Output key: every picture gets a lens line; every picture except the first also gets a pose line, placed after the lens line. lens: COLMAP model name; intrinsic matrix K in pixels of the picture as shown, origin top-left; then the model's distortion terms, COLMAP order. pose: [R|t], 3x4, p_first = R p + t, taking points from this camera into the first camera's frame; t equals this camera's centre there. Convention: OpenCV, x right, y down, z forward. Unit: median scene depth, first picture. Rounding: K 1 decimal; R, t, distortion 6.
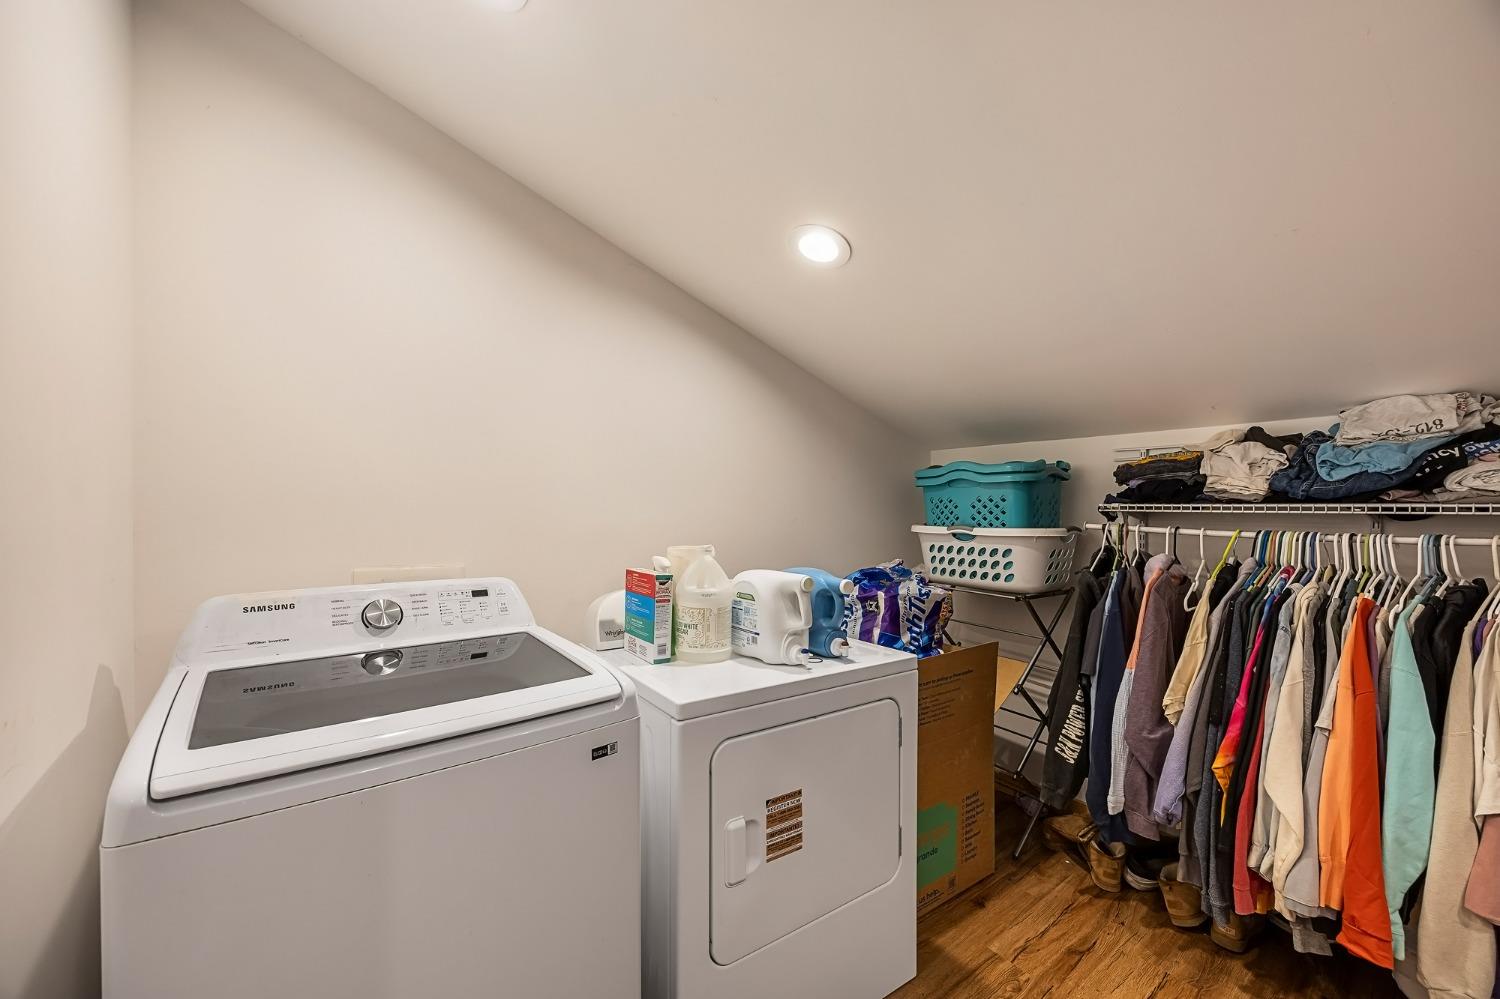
lens RADIAL K [[577.0, 0, 757.0], [0, 577.0, 519.6], [0, 0, 1]] dist [0.000436, -0.000174]
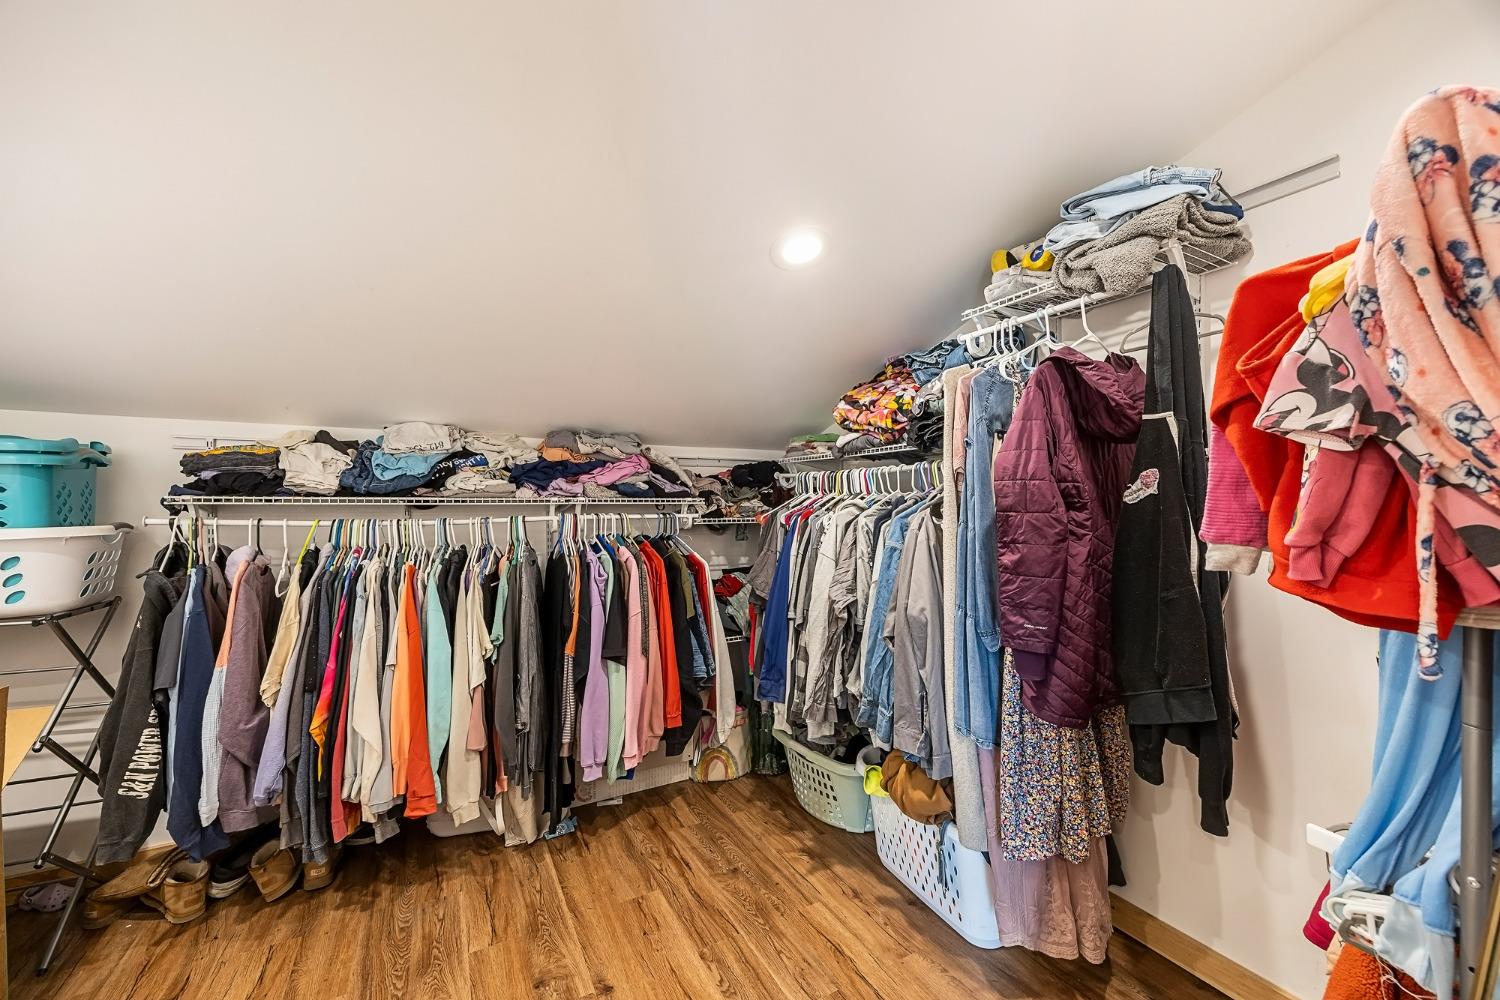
lens RADIAL K [[587.2, 0, 760.8], [0, 587.2, 503.7], [0, 0, 1]] dist [0.000149, 0.000029]
pose [[0.150849, -0.005314, 0.988543, -0.190814], [0.020288, 0.999792, 0.002279, 0.001415], [-0.988349, 0.019712, 0.150925, -0.048680]]
